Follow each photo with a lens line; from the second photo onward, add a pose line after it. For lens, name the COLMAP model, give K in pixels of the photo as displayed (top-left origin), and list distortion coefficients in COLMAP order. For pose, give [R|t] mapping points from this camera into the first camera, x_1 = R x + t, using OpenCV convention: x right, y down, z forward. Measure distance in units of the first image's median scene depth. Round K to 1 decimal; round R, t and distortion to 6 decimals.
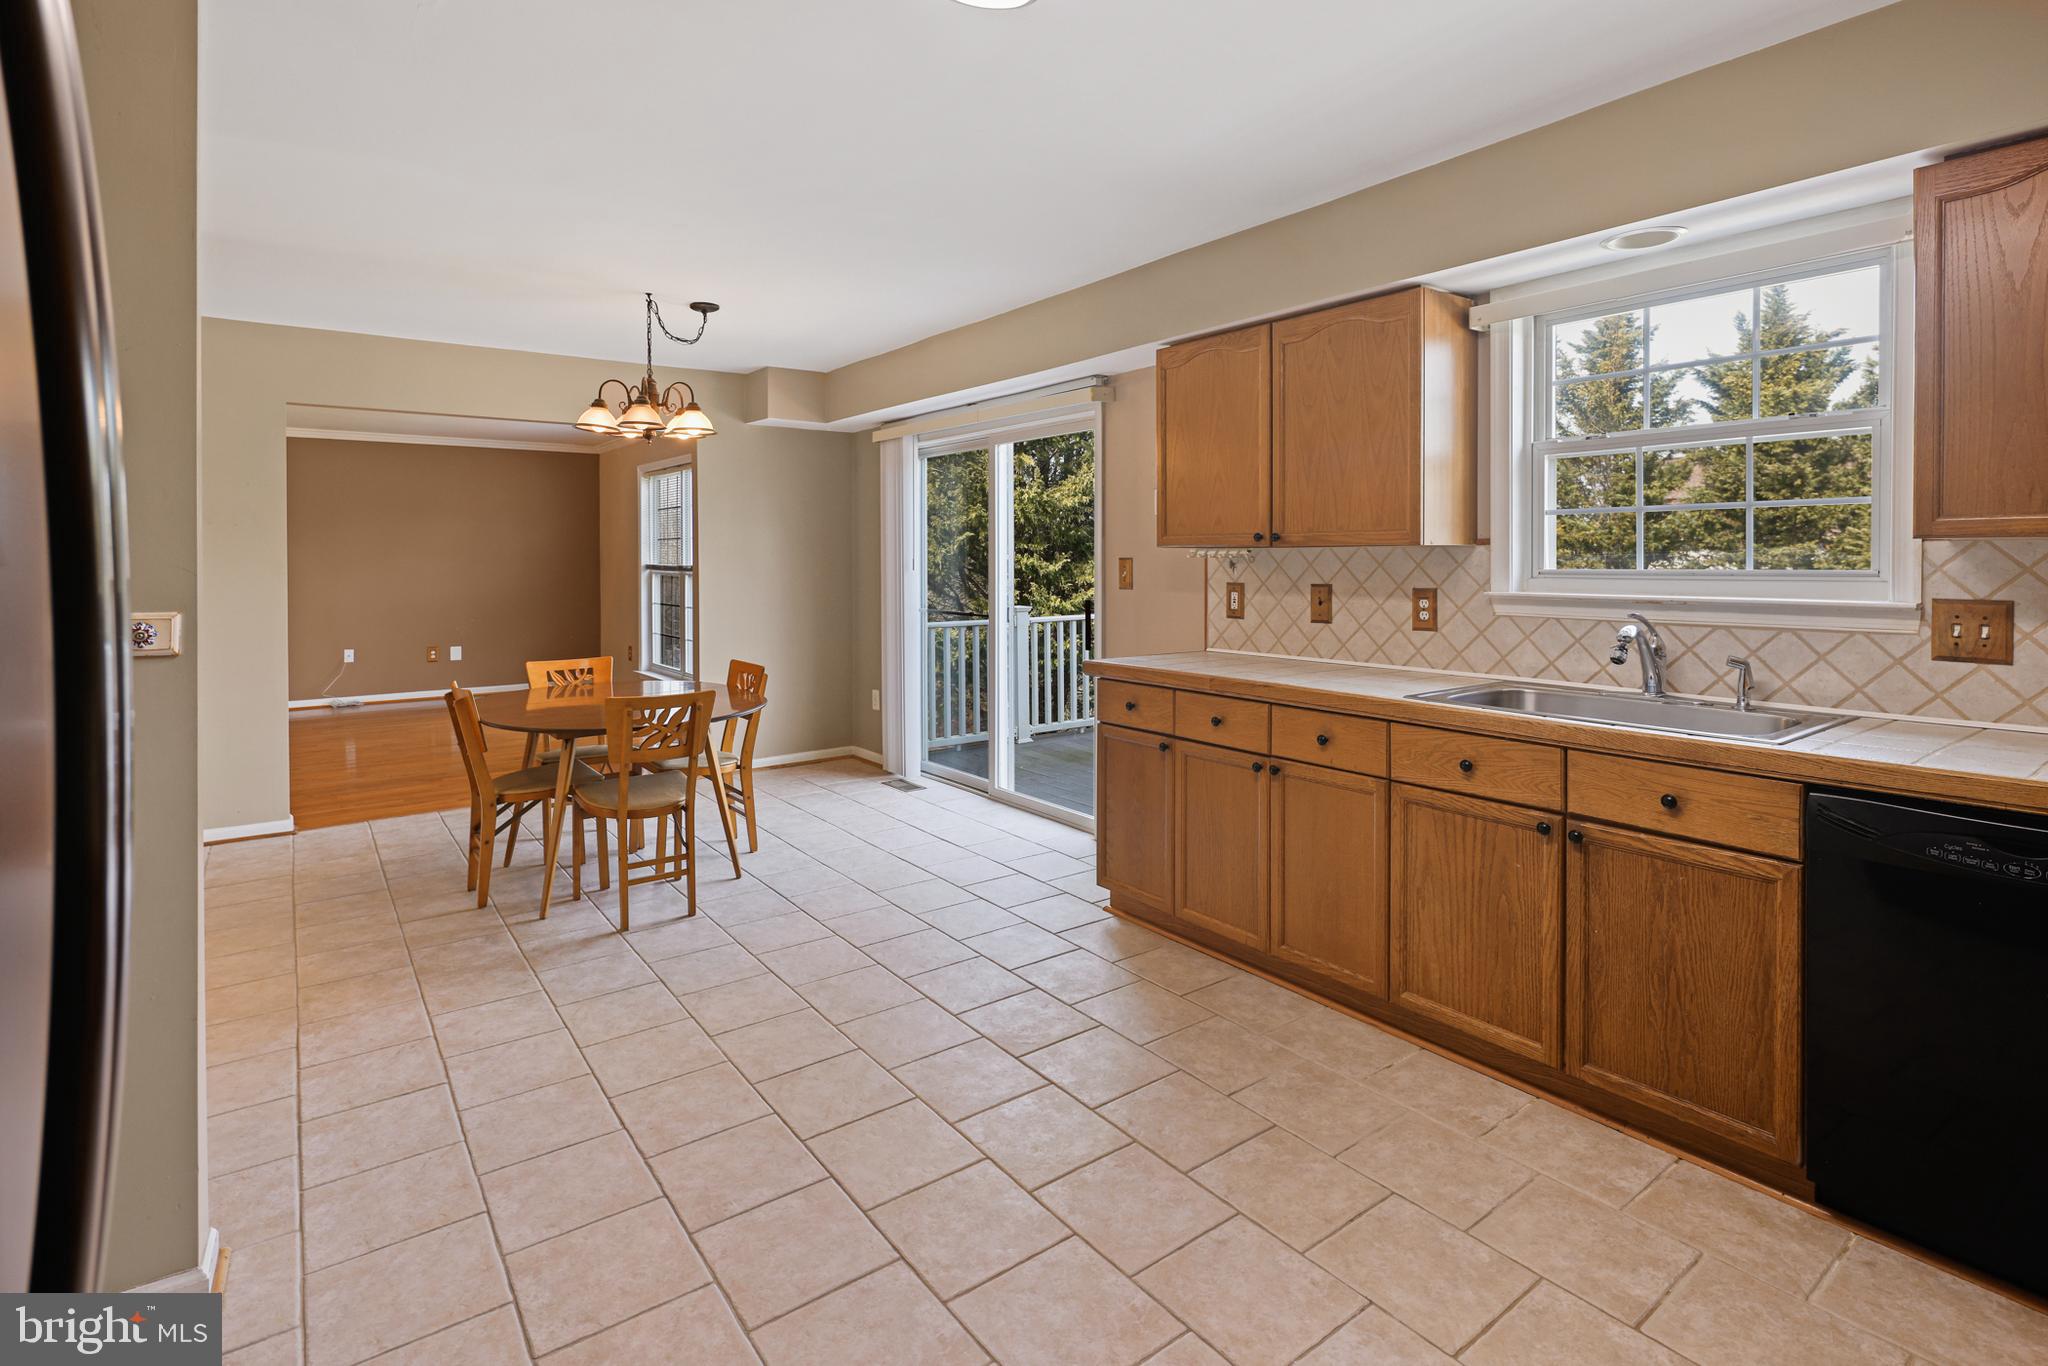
lens RADIAL K [[991.6, 0, 1027.7], [0, 991.6, 608.2], [0, 0, 1]] dist [0.003343, -0.000219]
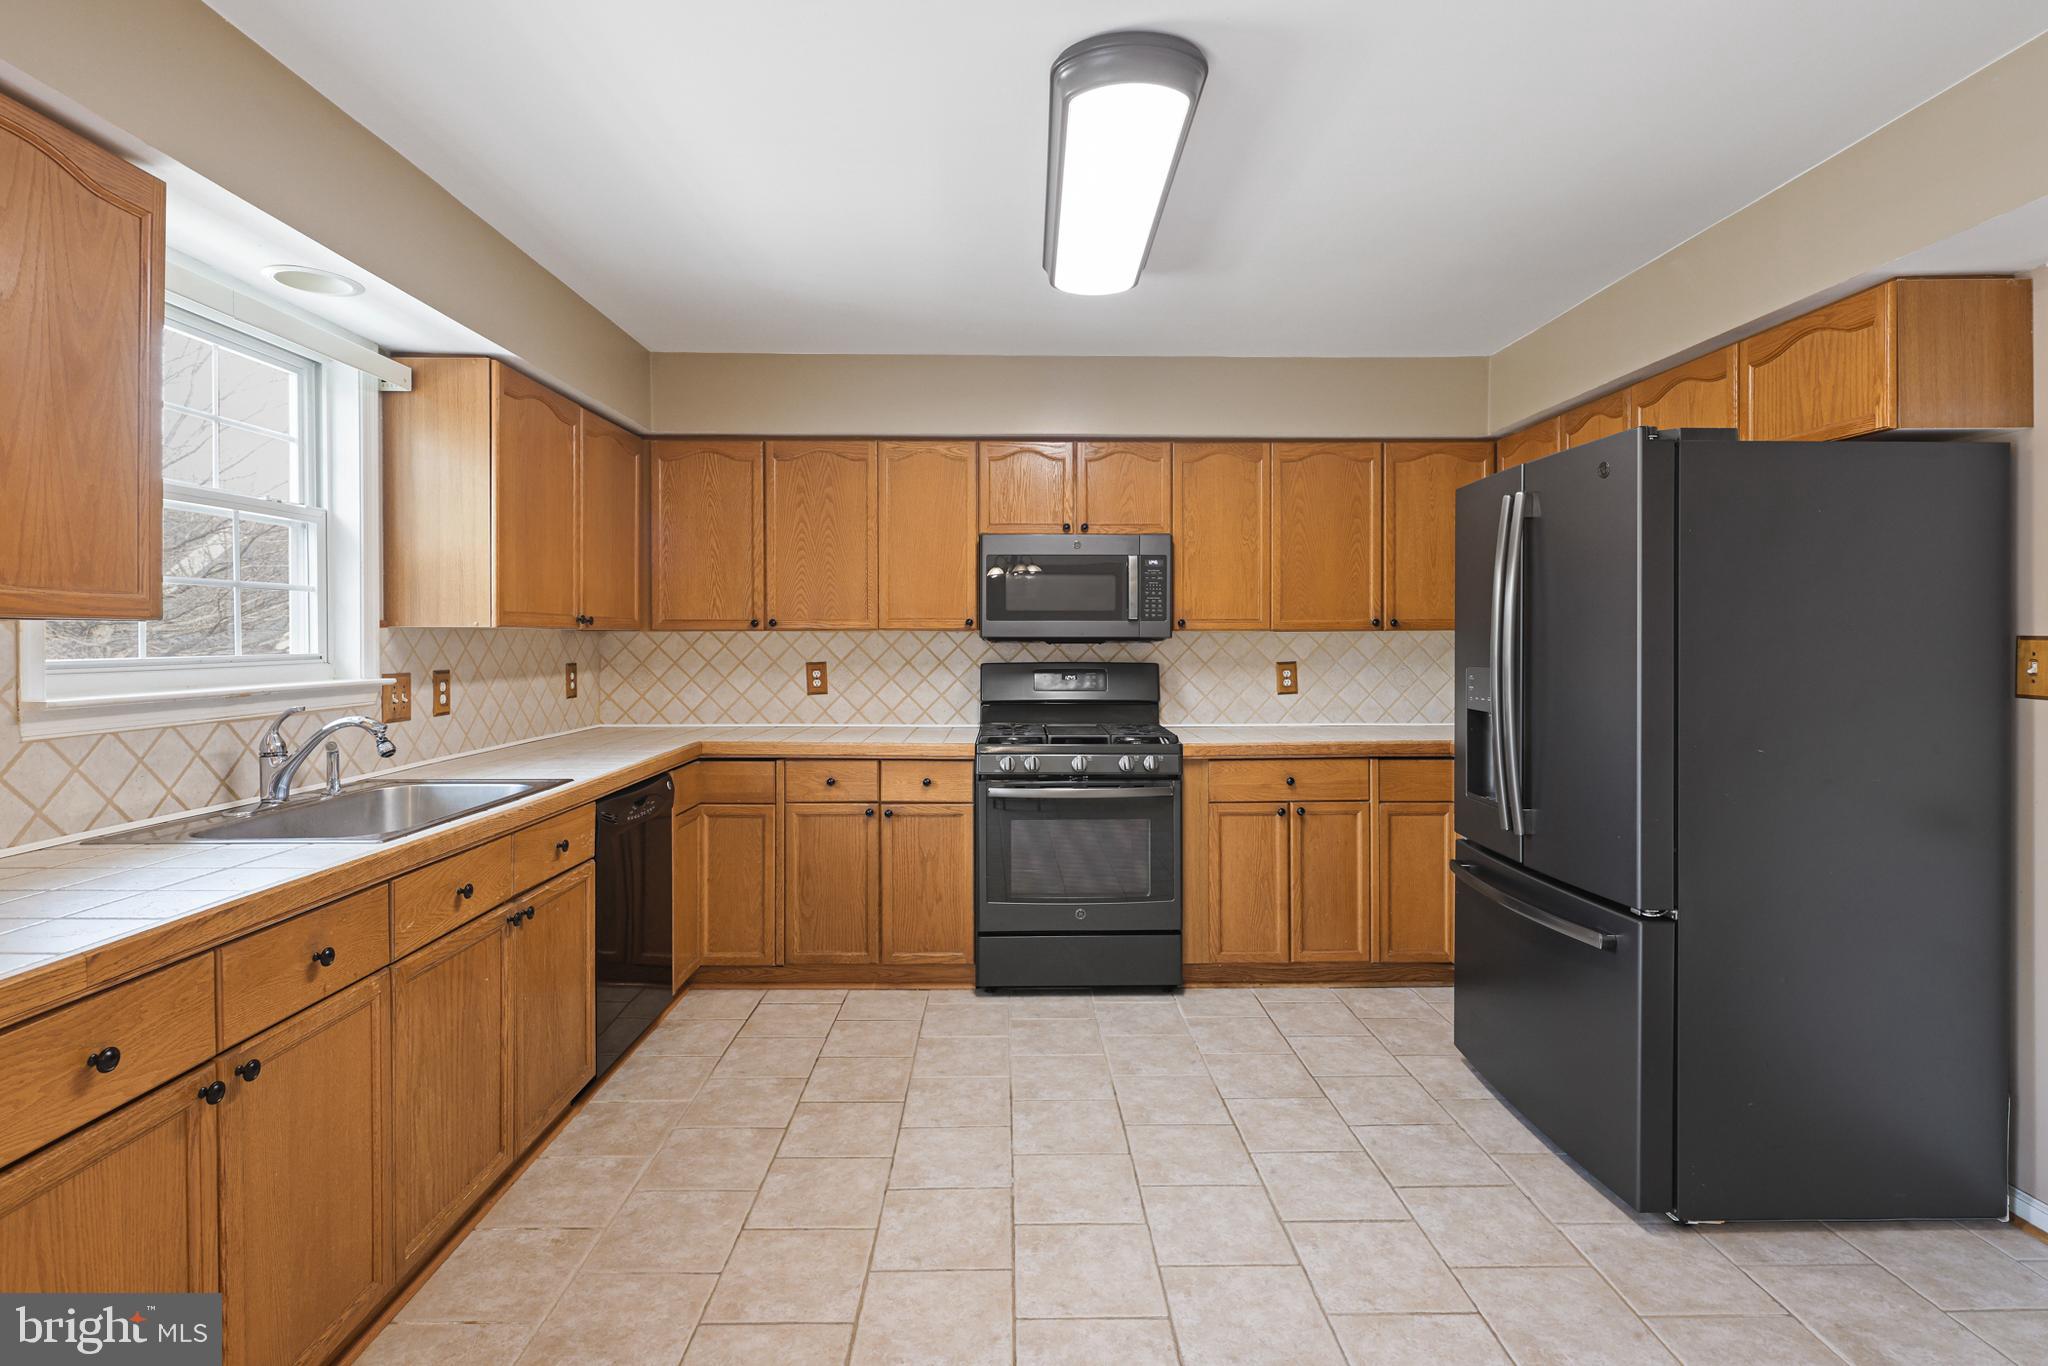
lens RADIAL K [[994.3, 0, 1015.2], [0, 994.3, 644.8], [0, 0, 1]] dist [0.003622, -0.005303]
pose [[-0.805138, -0.001851, 0.593084, -0.487596], [0.031646, 0.998437, 0.046077, -0.083047], [-0.592242, 0.055867, -0.803821, 1.583990]]
